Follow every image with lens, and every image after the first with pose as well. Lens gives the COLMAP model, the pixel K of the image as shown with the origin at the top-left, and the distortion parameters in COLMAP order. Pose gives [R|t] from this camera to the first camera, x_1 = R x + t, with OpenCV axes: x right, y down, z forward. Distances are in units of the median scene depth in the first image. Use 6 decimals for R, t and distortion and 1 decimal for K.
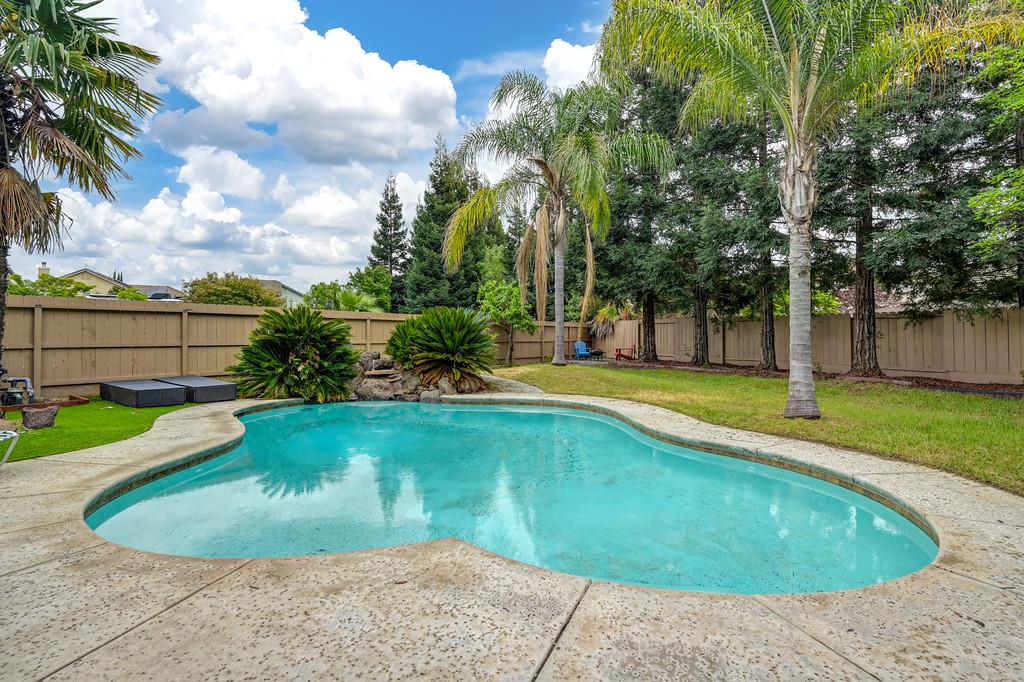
lens RADIAL K [[484.2, 0, 513.2], [0, 484.2, 335.2], [0, 0, 1]] dist [-0.000817, -0.000200]
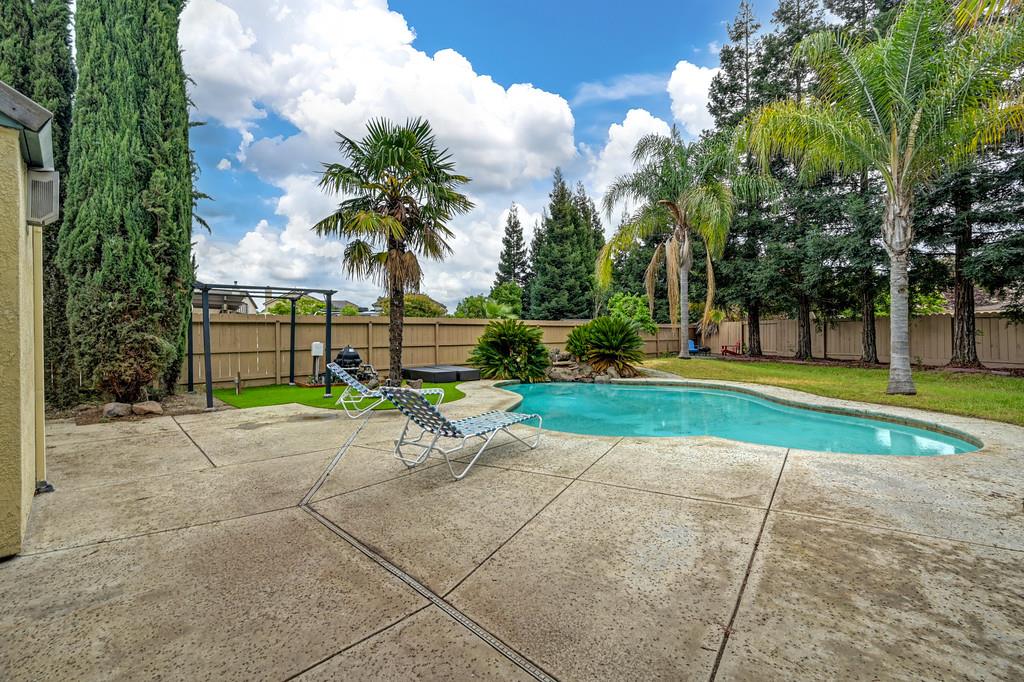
lens RADIAL K [[430.0, 0, 513.1], [0, 430.0, 340.5], [0, 0, 1]] dist [-0.001248, 0.000109]
pose [[0.979733, -0.008528, -0.200126, -0.137431], [0.011124, 0.999868, 0.011850, -0.006086], [0.199999, -0.013836, 0.979698, -0.239803]]
